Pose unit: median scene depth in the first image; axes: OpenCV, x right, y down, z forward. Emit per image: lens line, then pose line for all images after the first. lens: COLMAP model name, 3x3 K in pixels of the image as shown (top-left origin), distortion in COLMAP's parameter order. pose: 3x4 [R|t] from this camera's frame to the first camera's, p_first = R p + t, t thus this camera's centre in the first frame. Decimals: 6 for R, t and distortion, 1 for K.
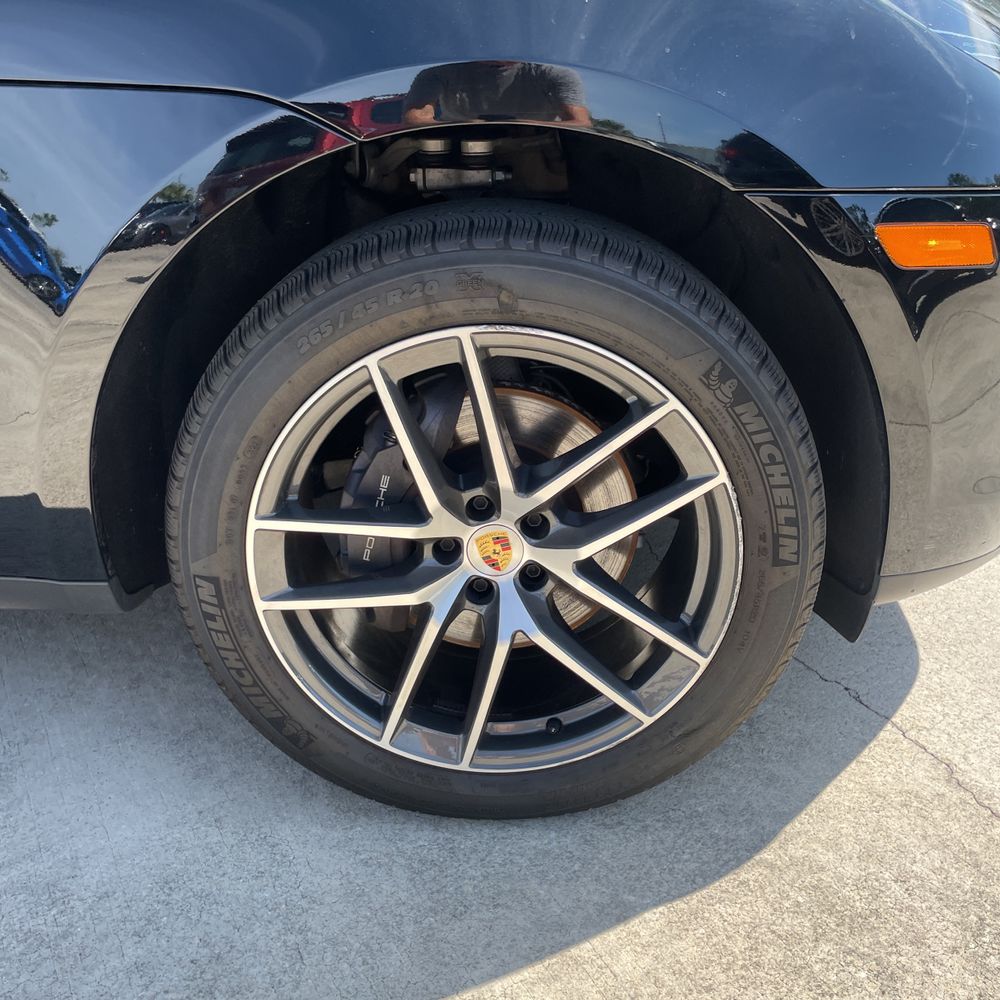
lens RADIAL K [[1007.1, 0, 509.4], [0, 1007.1, 464.9], [0, 0, 1]] dist [0.024990, 0.000000]
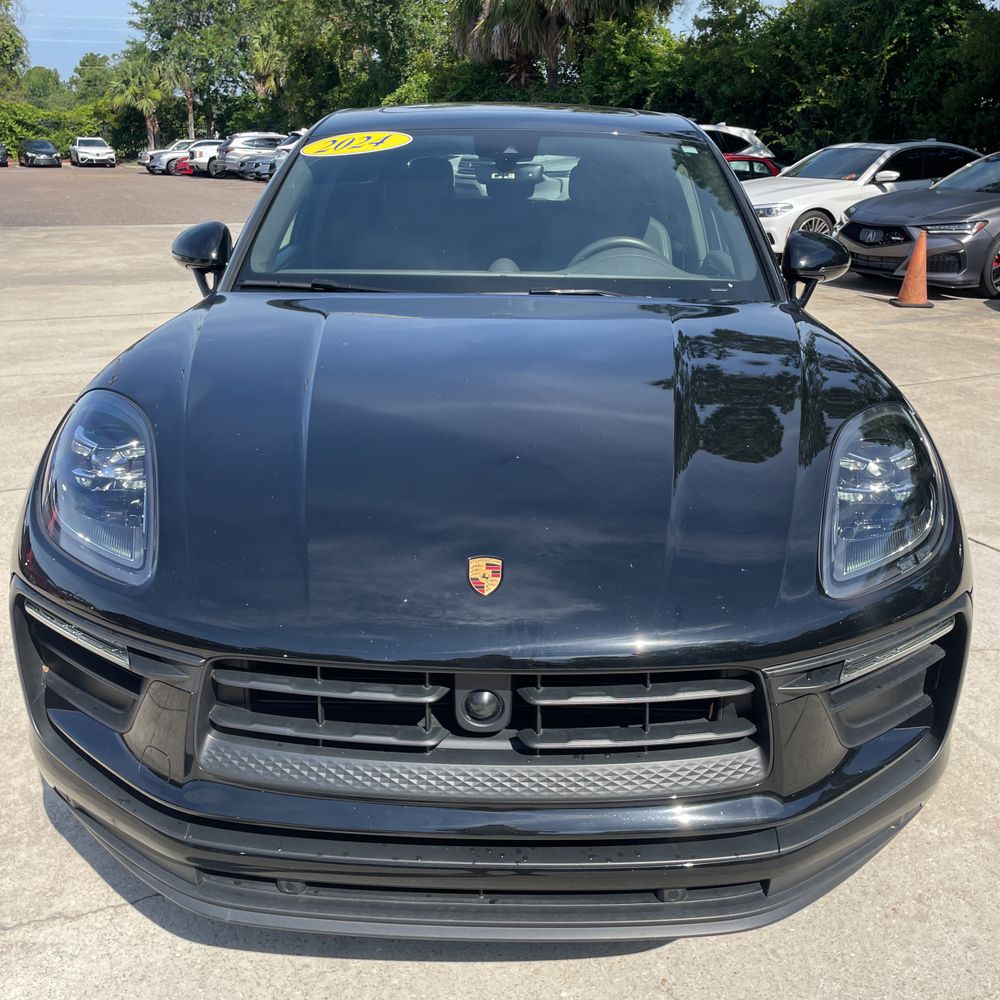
lens RADIAL K [[1007.1, 0, 502.1], [0, 1007.1, 504.1], [0, 0, 1]] dist [0.024990, 0.000000]
pose [[0.000650, 0.356175, -0.934419, 1.928694], [-0.382657, 0.863389, 0.328835, -1.159877], [0.923890, 0.357348, 0.136854, 1.381583]]
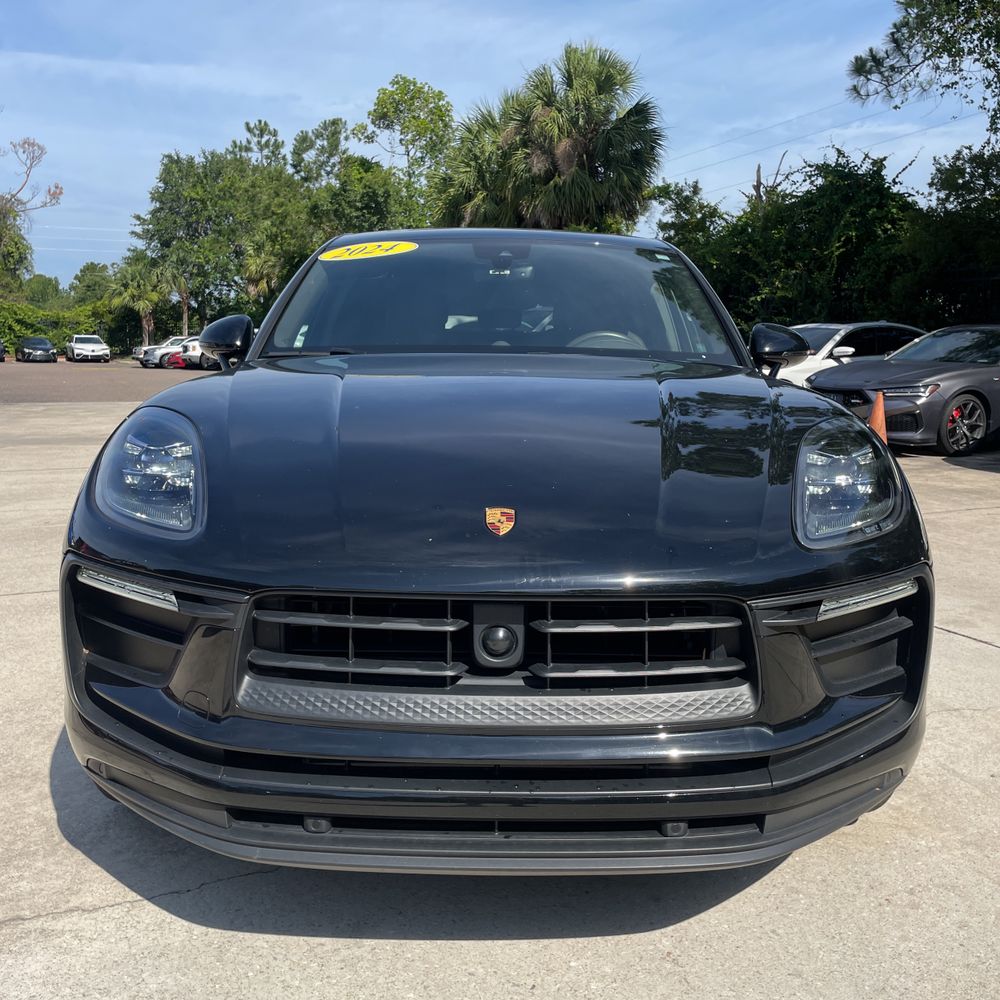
lens RADIAL K [[1007.1, 0, 503.0], [0, 1007.1, 505.3], [0, 0, 1]] dist [0.024990, 0.000000]
pose [[0.022528, 0.179397, -0.983519, 2.200048], [-0.384071, 0.909830, 0.157158, -0.888012], [0.923029, 0.374201, 0.089398, 1.437628]]
